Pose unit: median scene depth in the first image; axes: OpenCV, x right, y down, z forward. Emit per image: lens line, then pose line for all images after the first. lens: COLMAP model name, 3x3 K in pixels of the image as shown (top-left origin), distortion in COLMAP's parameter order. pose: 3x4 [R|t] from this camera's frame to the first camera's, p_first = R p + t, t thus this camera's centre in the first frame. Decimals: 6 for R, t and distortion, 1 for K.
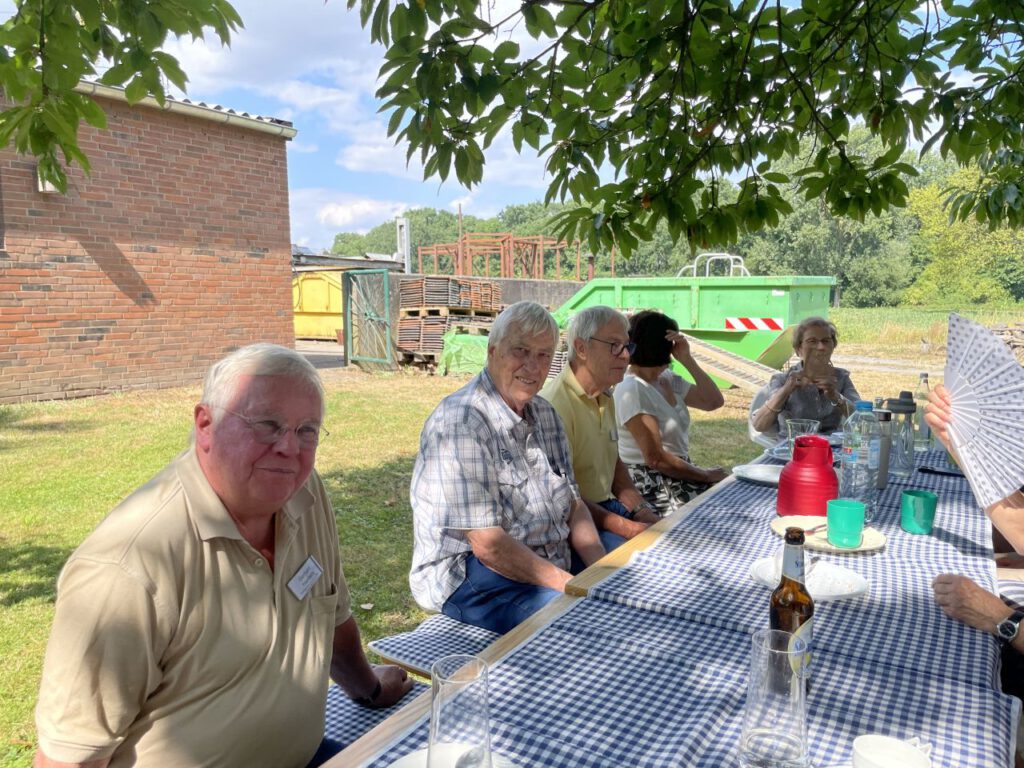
lens RADIAL K [[788.3, 0, 513.5], [0, 788.3, 388.0], [0, 0, 1]] dist [0.073873, -0.109830]
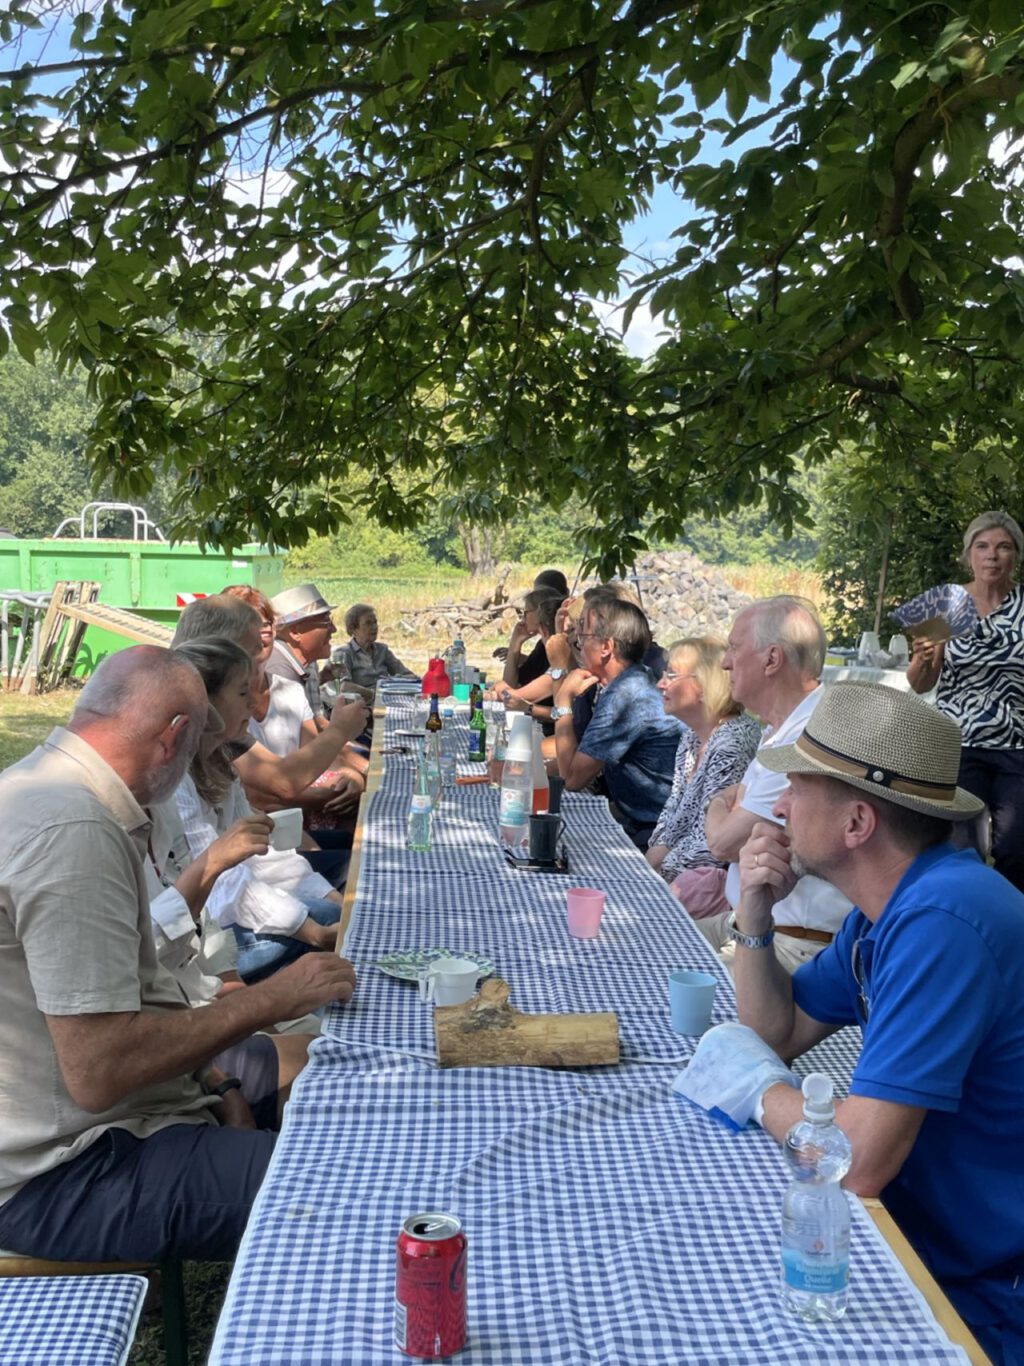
lens RADIAL K [[1431.7, 0, 511.5], [0, 1431.7, 682.2], [0, 0, 1]] dist [0.000180, 0.000000]
pose [[0.802448, -0.034580, 0.595719, -0.400025], [0.042380, 0.999101, 0.000908, 0.020803], [-0.595215, 0.024518, 0.803192, -0.483385]]
